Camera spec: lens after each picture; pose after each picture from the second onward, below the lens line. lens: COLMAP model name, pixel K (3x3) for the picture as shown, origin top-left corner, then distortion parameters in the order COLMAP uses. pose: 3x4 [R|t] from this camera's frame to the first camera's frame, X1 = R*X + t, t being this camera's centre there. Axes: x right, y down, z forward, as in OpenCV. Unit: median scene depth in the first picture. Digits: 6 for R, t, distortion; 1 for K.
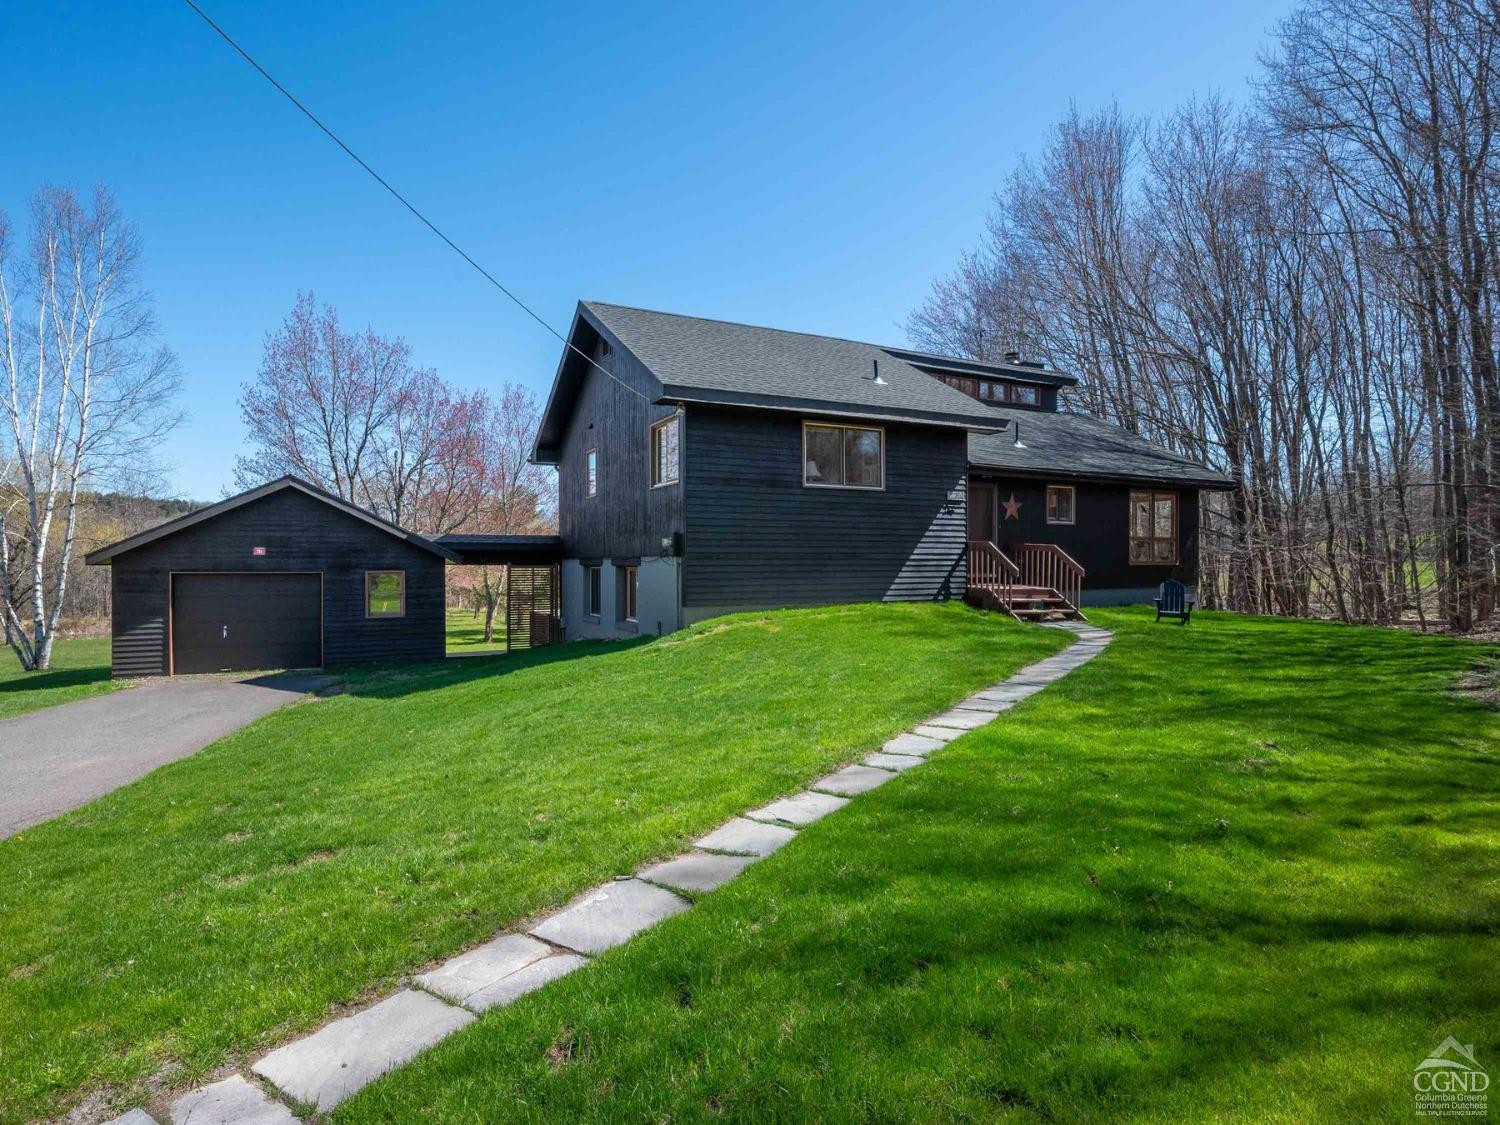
lens RADIAL K [[806.5, 0, 757.1], [0, 806.5, 563.8], [0, 0, 1]] dist [-0.002998, 0.001394]
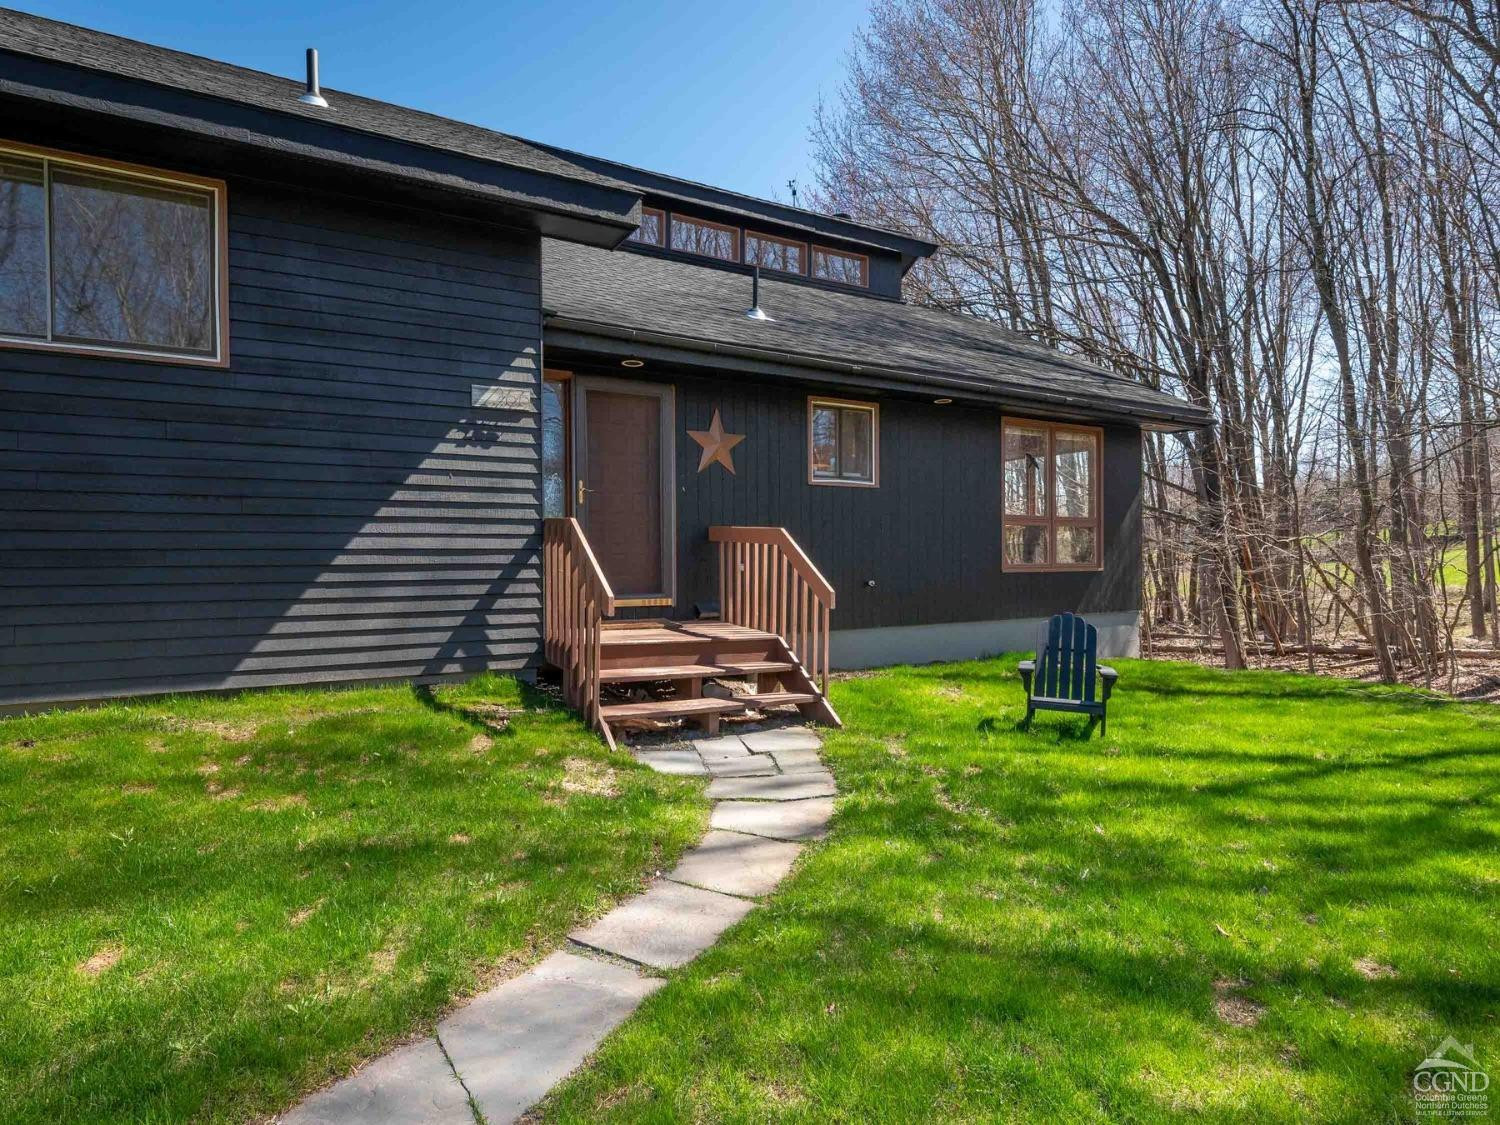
lens RADIAL K [[806.5, 0, 745.7], [0, 806.5, 571.3], [0, 0, 1]] dist [-0.002998, 0.001394]
pose [[0.999418, -0.003228, 0.033965, 0.339590], [0.002702, 0.999876, 0.015529, -0.008069], [-0.034011, -0.015428, 0.999302, 0.601931]]
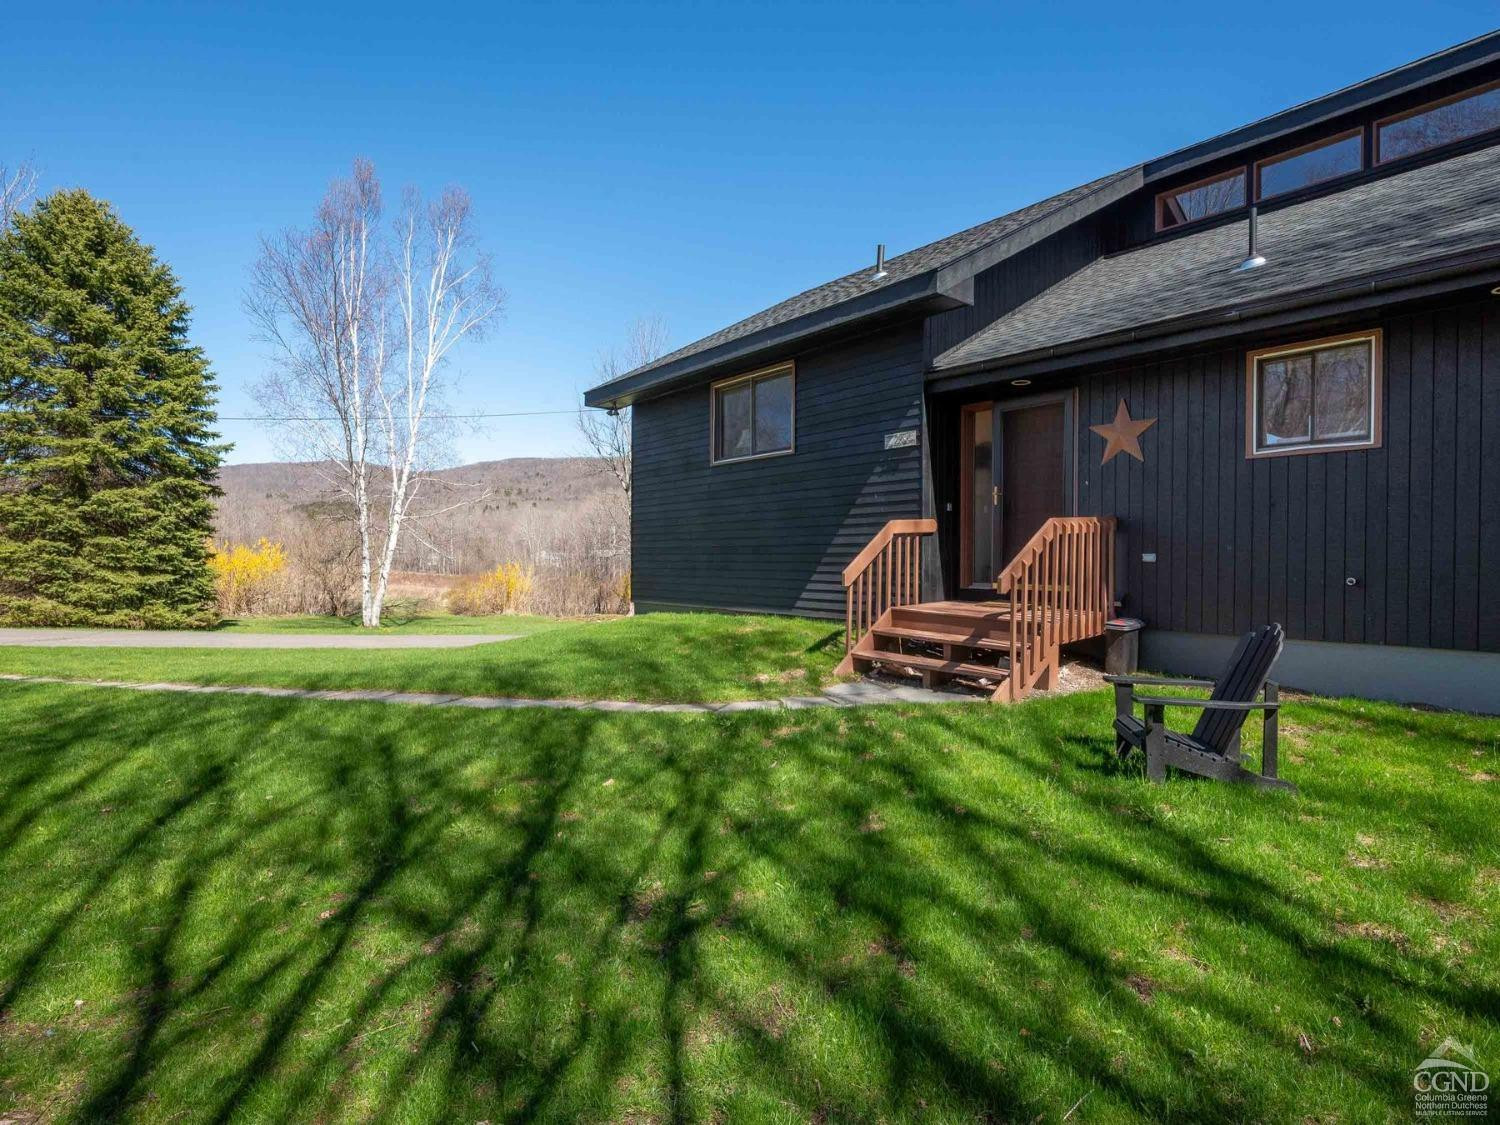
lens RADIAL K [[806.5, 0, 739.5], [0, 806.5, 564.7], [0, 0, 1]] dist [-0.002998, 0.001394]
pose [[0.187144, 0.009751, -0.982284, 0.755088], [-0.004005, 0.999950, 0.009163, -0.002506], [0.982324, 0.002219, 0.187174, 0.767907]]
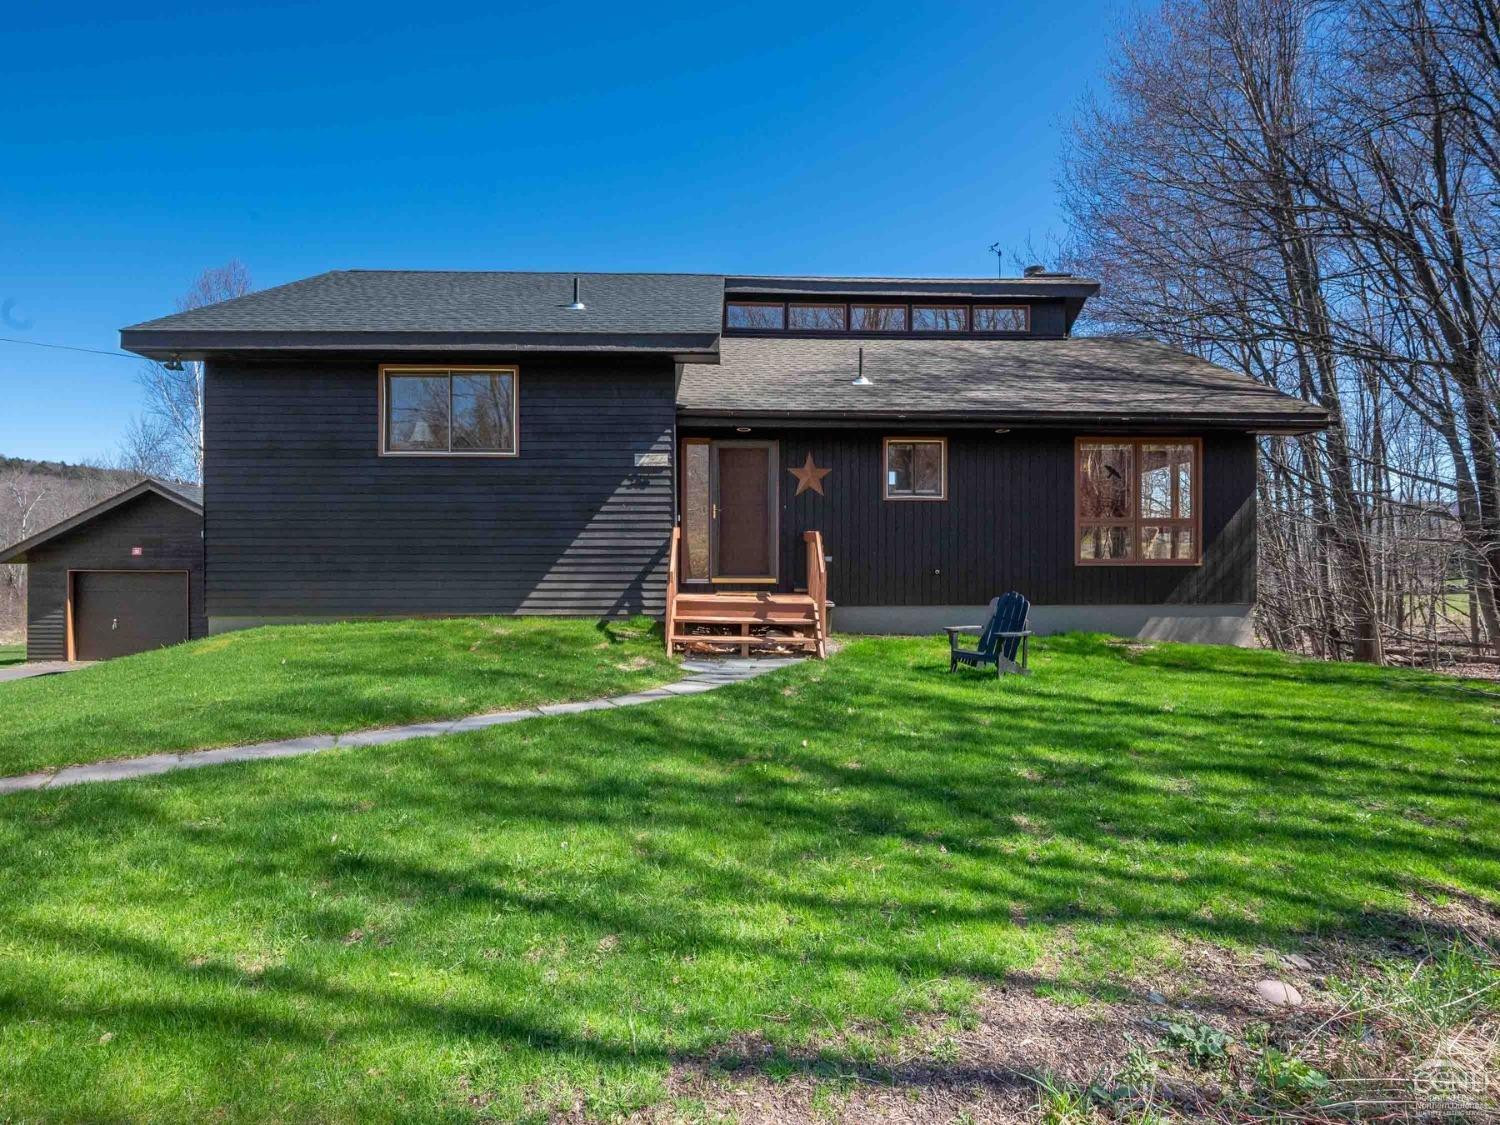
lens RADIAL K [[730.4, 0, 771.2], [0, 730.4, 578.2], [0, 0, 1]] dist [-0.002343, -0.000756]
pose [[0.902262, 0.009072, -0.431093, 0.581846], [-0.002407, 0.999869, 0.016002, 0.003455], [0.431182, -0.013400, 0.902165, 0.486069]]
